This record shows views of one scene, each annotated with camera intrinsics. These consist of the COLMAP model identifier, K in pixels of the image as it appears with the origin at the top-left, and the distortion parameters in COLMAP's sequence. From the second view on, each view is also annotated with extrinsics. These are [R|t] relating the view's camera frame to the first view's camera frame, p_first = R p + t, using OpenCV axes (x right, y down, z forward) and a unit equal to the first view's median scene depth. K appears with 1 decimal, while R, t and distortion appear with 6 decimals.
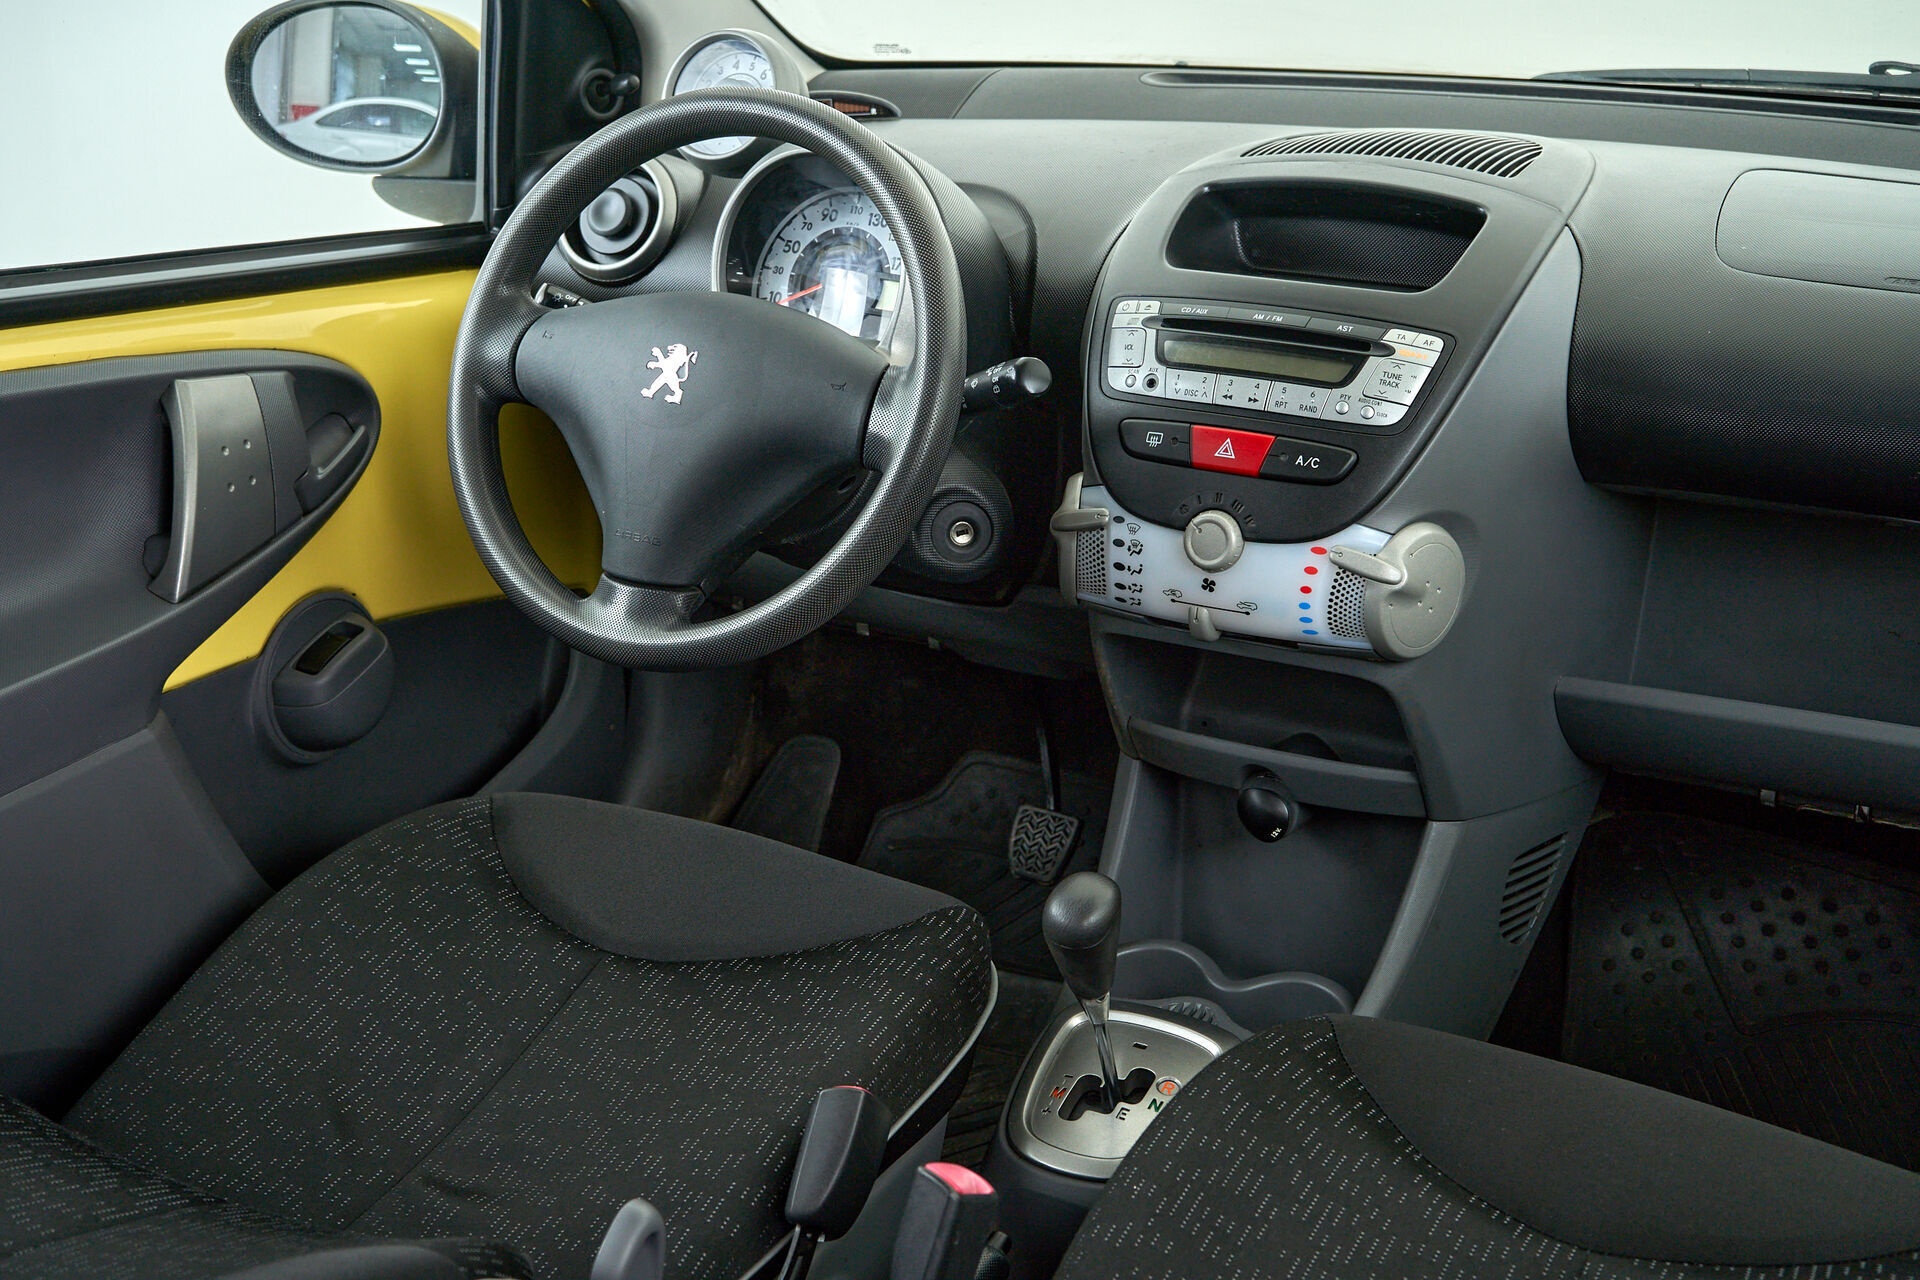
lens RADIAL K [[2561.0, 0, 960.0], [0, 2561.0, 640.0], [0, 0, 1]] dist [0.043794, 0.063885]
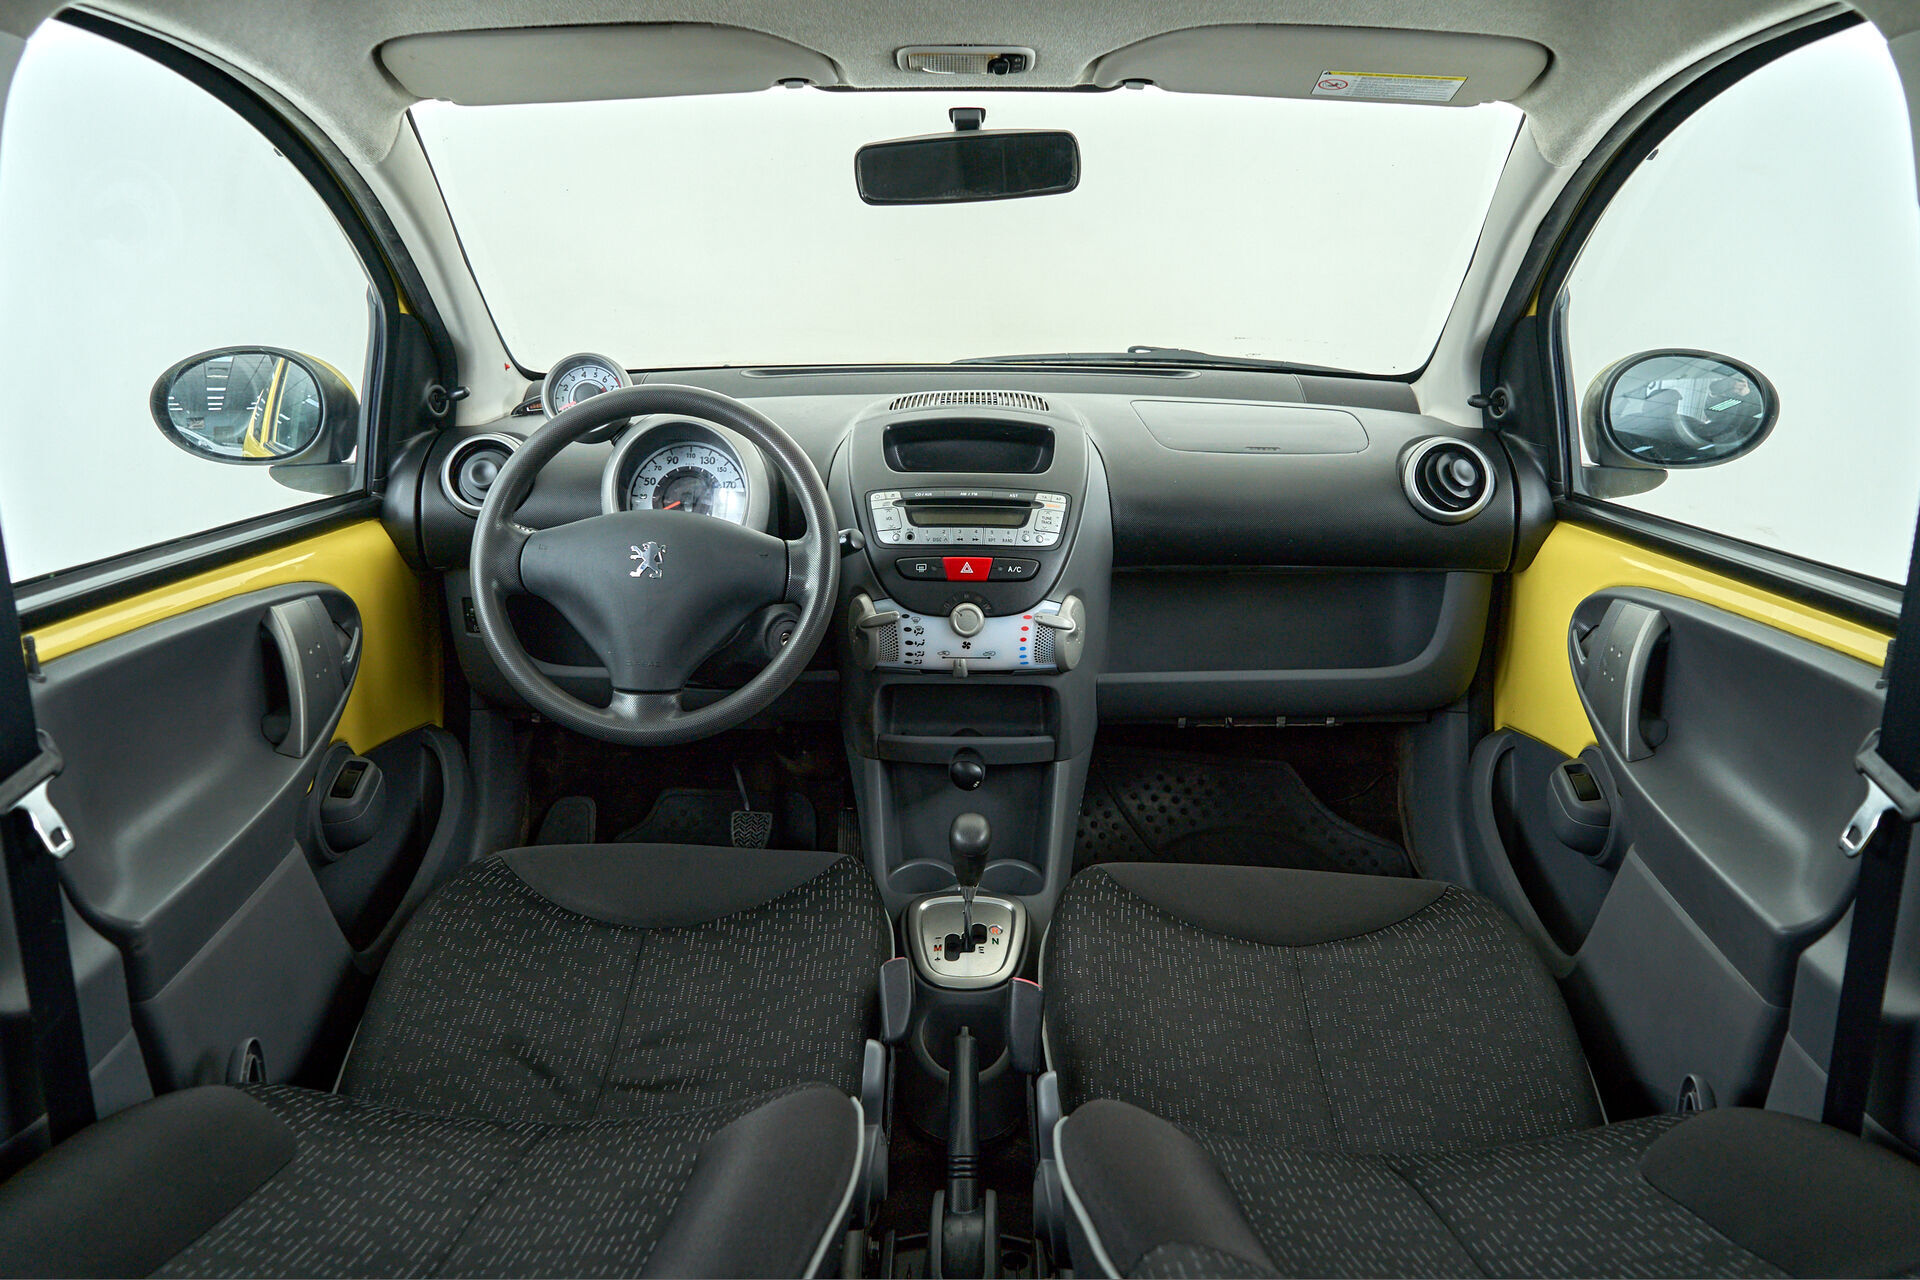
lens RADIAL K [[1546.5, 0, 978.3], [0, 1546.5, 631.6], [0, 0, 1]] dist [-0.000303, -0.002067]
pose [[0.873214, -0.128370, 0.470126, -0.388624], [0.155049, 0.987738, -0.018283, -0.009799], [-0.462014, 0.088857, 0.882410, 0.051173]]
